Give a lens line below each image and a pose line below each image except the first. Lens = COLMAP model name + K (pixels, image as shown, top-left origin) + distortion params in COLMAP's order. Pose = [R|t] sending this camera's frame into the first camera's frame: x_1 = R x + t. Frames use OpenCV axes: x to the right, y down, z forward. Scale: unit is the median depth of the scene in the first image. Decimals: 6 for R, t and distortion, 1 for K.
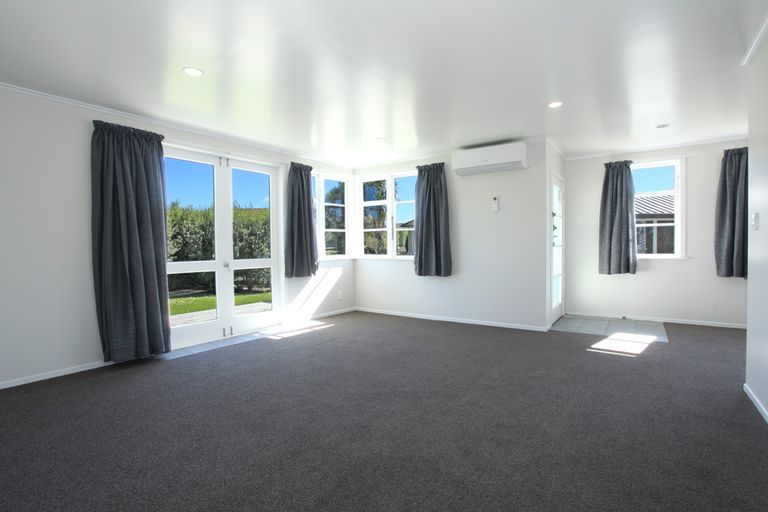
lens RADIAL K [[395.6, 0, 383.7], [0, 395.6, 252.0], [0, 0, 1]] dist [-0.017957, 0.020052]
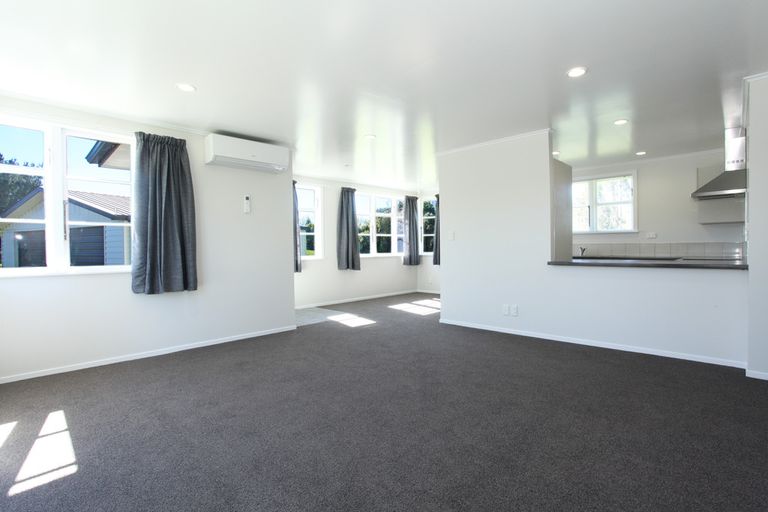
lens RADIAL K [[395.6, 0, 383.7], [0, 395.6, 252.0], [0, 0, 1]] dist [-0.017957, 0.020052]
pose [[0.165366, -0.007694, 0.986202, -0.566908], [0.024002, 0.999705, 0.003775, -0.006471], [-0.985940, 0.023047, 0.165502, 0.538504]]
